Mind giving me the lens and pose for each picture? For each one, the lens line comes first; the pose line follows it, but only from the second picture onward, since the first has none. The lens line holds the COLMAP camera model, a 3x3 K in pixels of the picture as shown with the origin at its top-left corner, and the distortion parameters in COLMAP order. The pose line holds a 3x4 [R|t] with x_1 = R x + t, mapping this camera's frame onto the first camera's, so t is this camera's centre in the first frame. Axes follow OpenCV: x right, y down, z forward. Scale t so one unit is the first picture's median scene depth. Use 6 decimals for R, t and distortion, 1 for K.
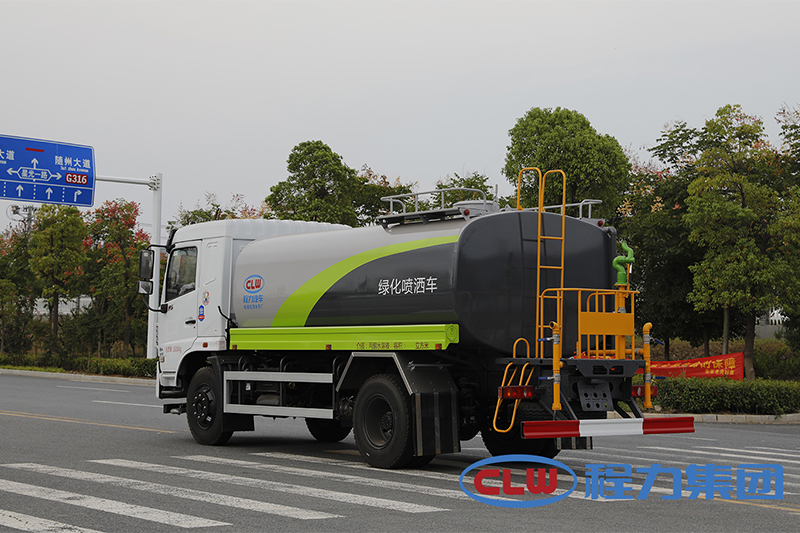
lens RADIAL K [[1601.2, 0, 400.8], [0, 1601.2, 265.3], [0, 0, 1]] dist [0.034715, 0.000000]
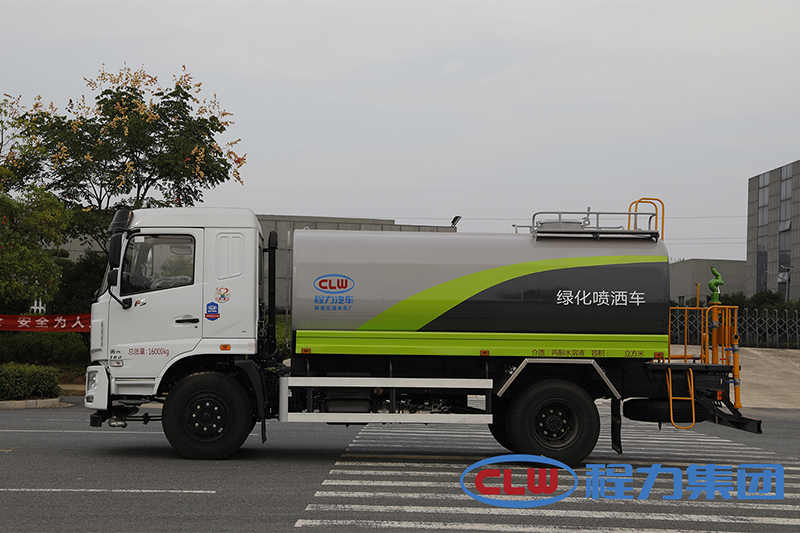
lens RADIAL K [[1417.8, 0, 399.4], [0, 1417.8, 265.5], [0, 0, 1]] dist [0.147069, 0.000000]
pose [[0.573412, 0.042078, 0.818186, -0.805945], [-0.054563, 0.998424, -0.013107, 0.010452], [-0.817448, -0.037127, 0.574805, 0.526671]]
